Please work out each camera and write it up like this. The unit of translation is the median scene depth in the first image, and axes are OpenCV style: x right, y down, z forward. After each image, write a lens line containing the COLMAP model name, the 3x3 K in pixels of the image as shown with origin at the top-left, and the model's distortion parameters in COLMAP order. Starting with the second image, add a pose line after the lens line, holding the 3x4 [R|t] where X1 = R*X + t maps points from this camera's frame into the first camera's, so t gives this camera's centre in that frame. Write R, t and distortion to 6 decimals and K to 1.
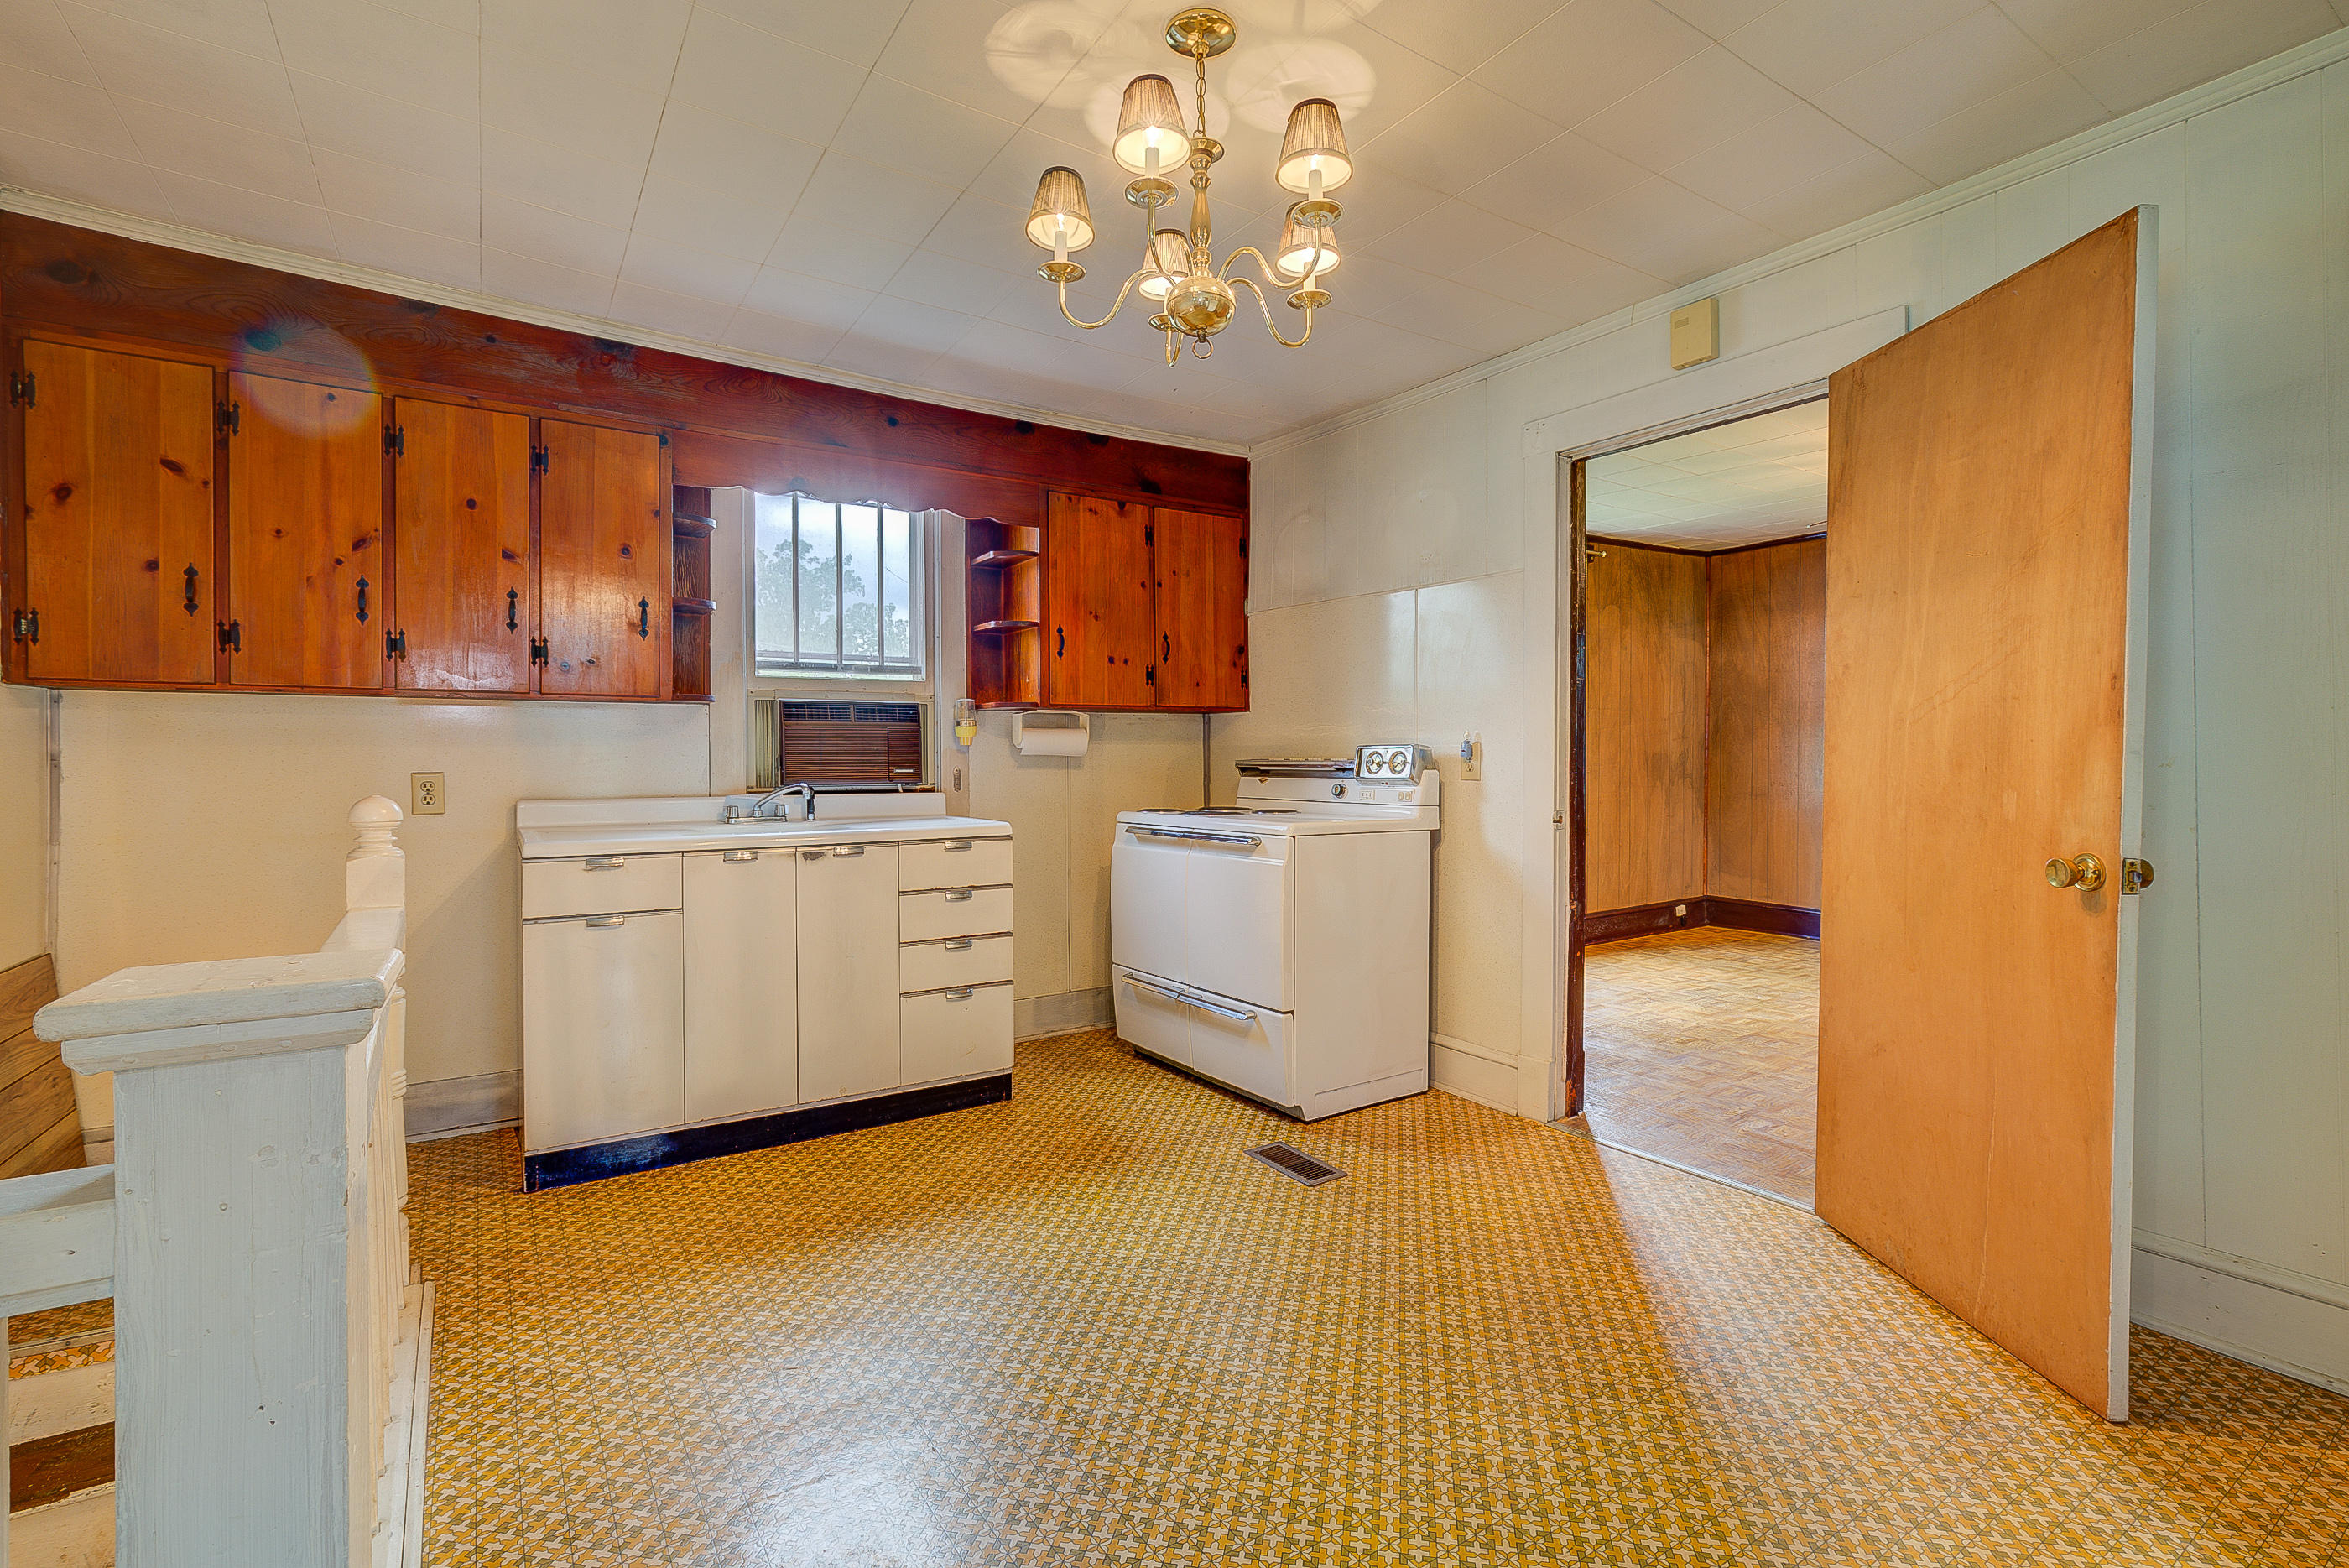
lens RADIAL K [[1064.8, 0, 1180.3], [0, 1064.8, 775.1], [0, 0, 1]] dist [-0.005997, 0.003902]
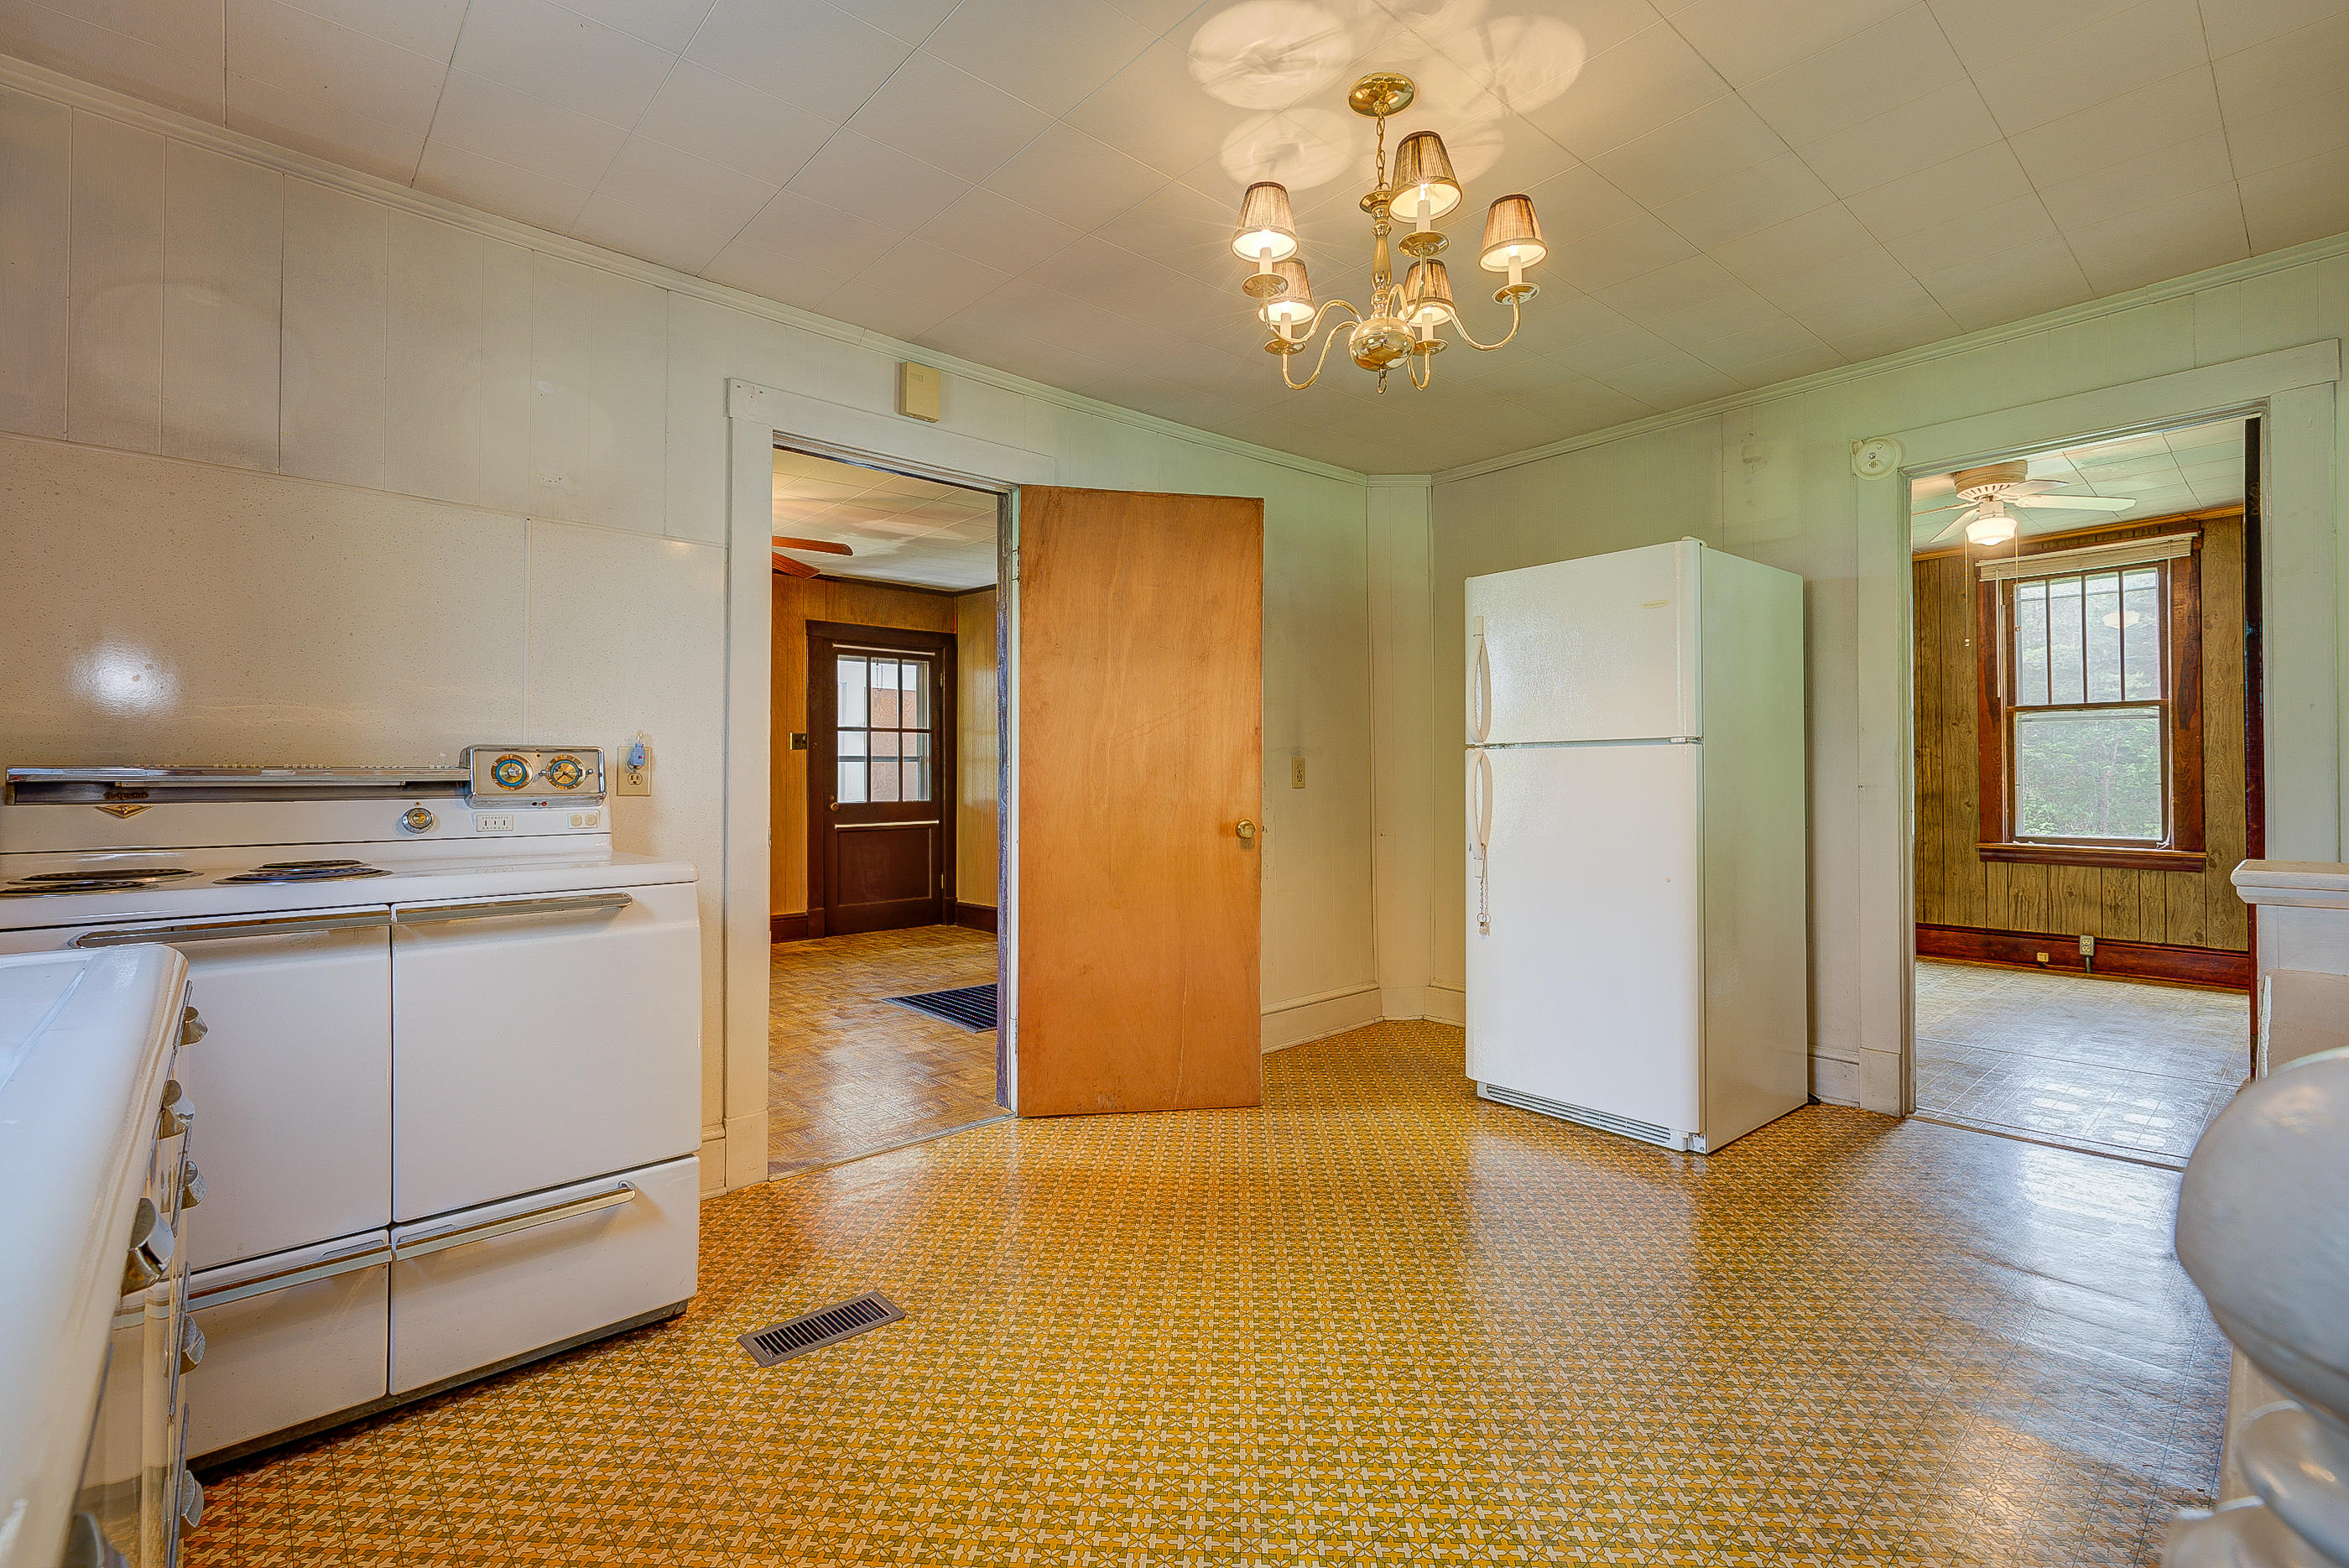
lens RADIAL K [[1064.8, 0, 1167.9], [0, 1064.8, 772.3], [0, 0, 1]] dist [-0.005997, 0.003902]
pose [[-0.139798, 0.008529, 0.990143, -0.494350], [0.019652, 0.999790, -0.005837, -0.000565], [-0.989985, 0.018642, -0.139937, 0.668861]]
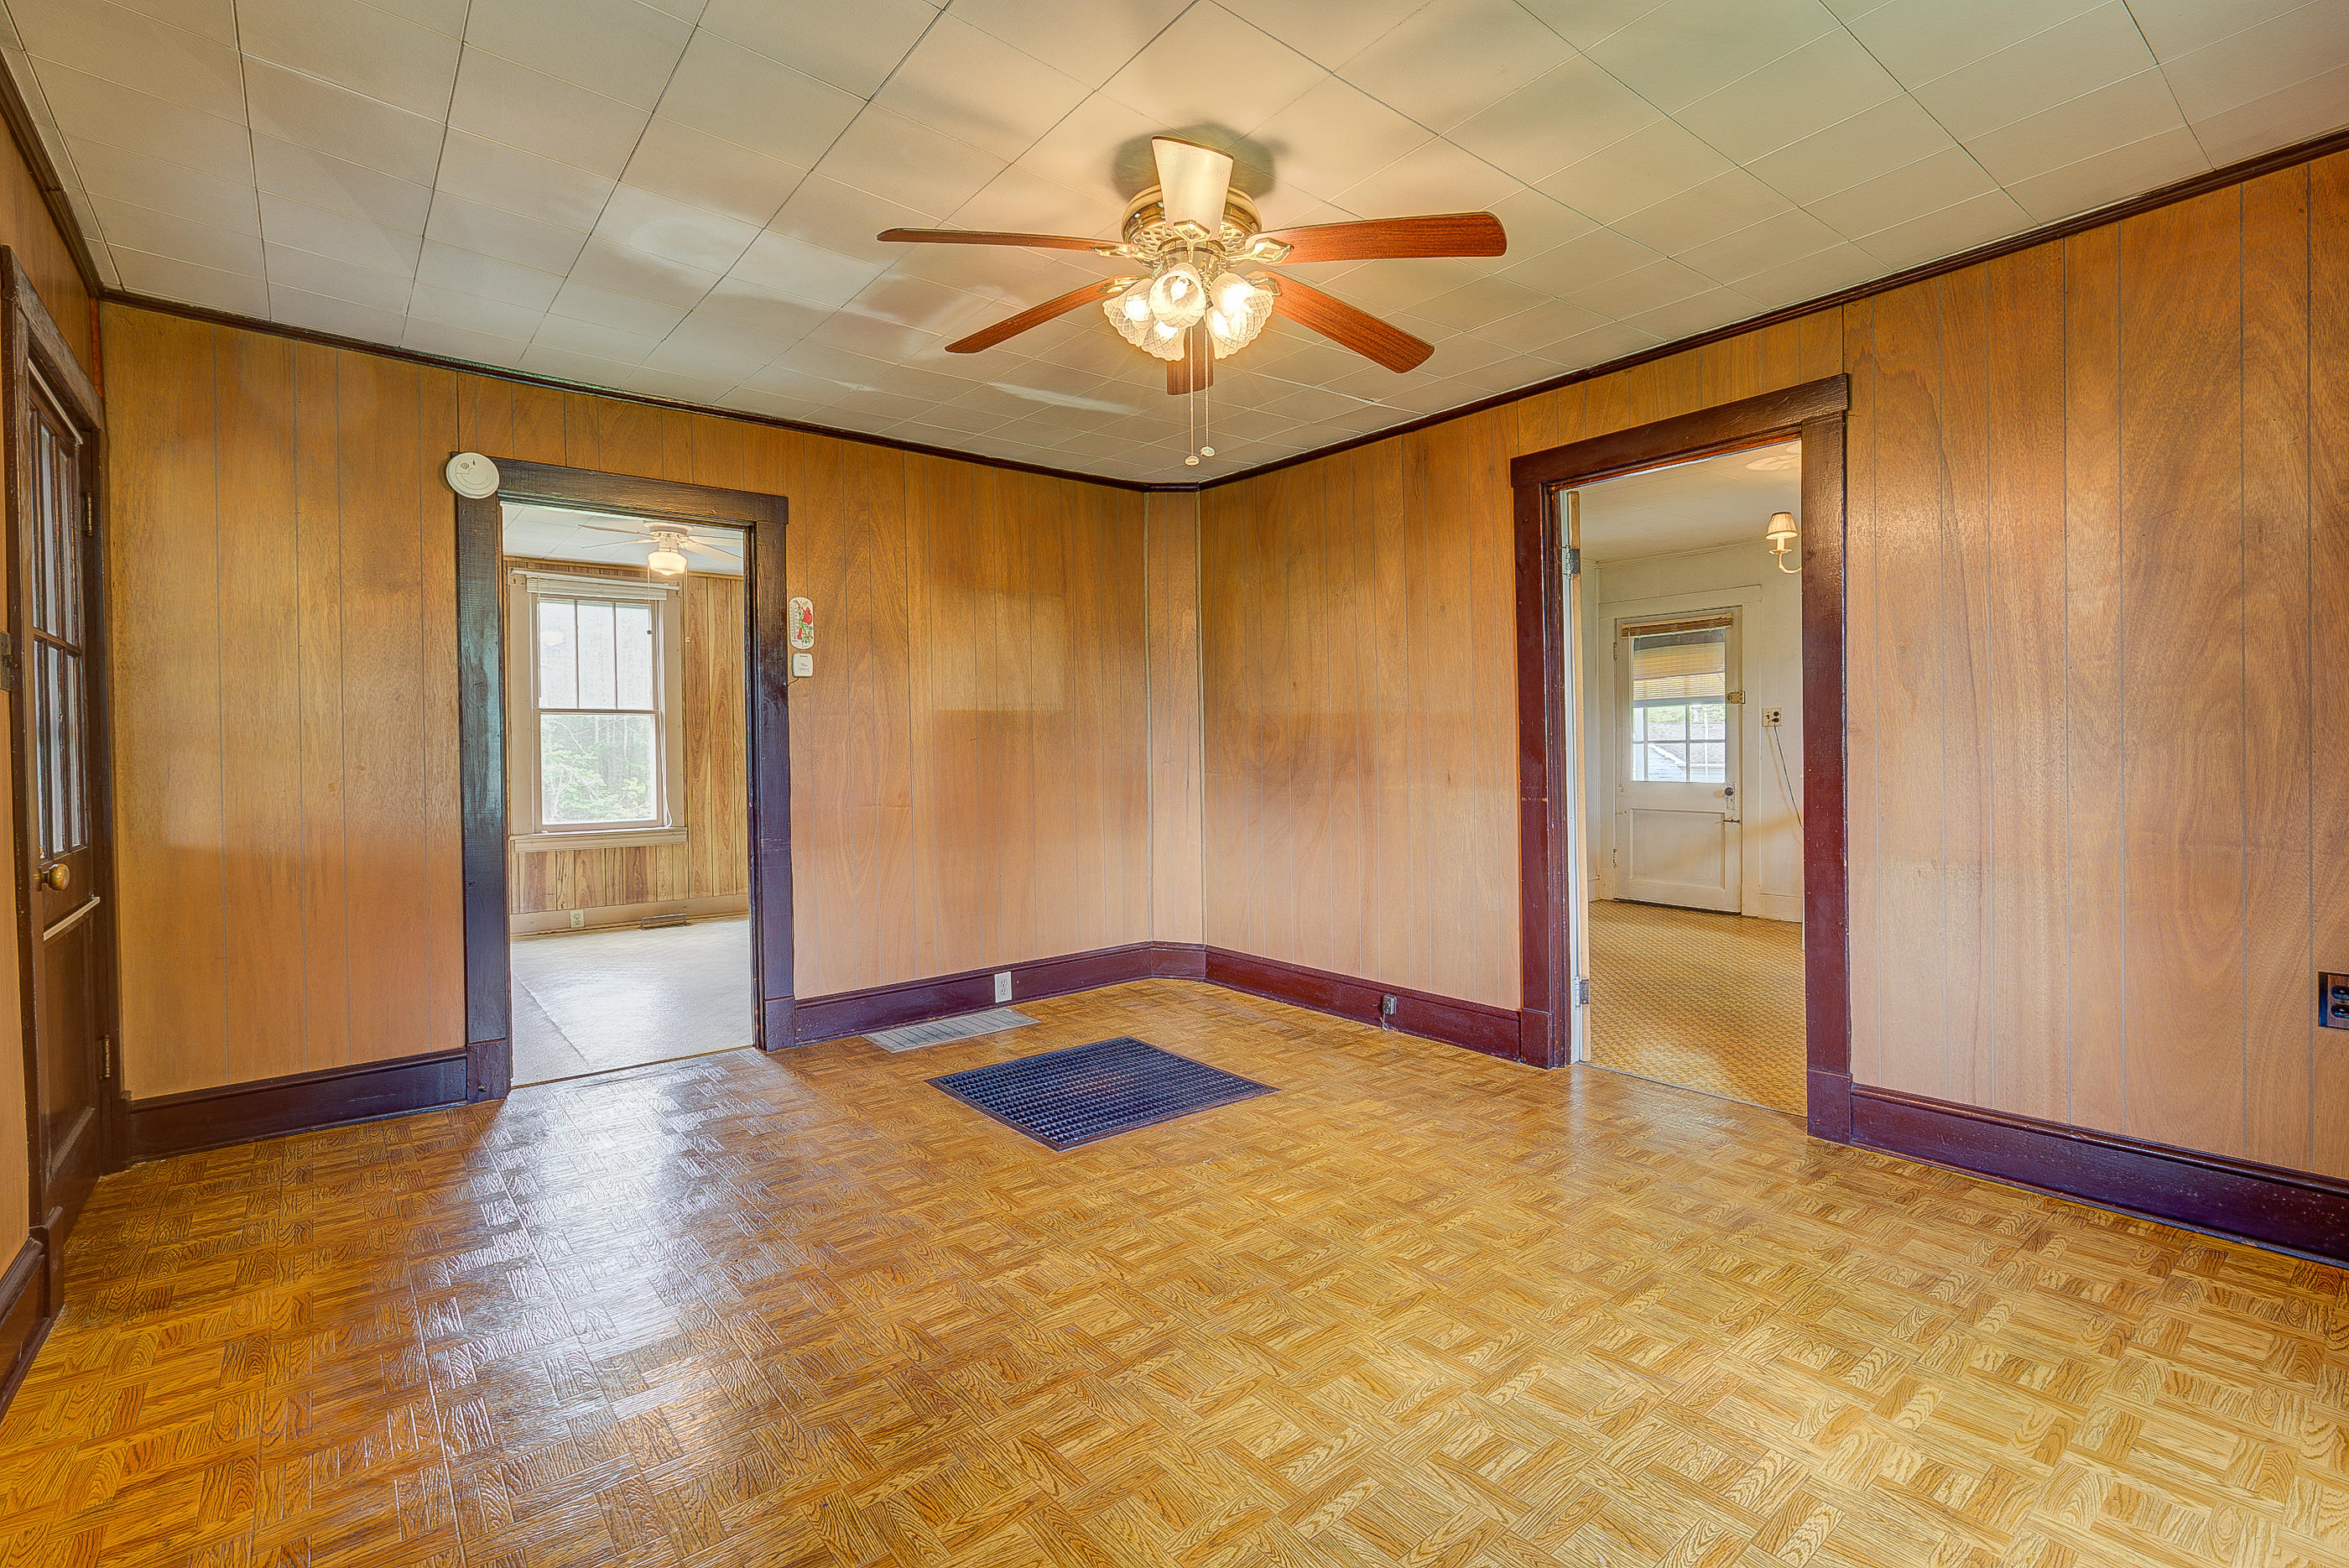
lens RADIAL K [[1064.8, 0, 1174.8], [0, 1064.8, 771.1], [0, 0, 1]] dist [-0.005997, 0.003902]
pose [[-0.995845, 0.020075, -0.088823, 0.862911], [0.017640, 0.999449, 0.028112, -0.025788], [0.089339, 0.026428, -0.995651, 1.614709]]
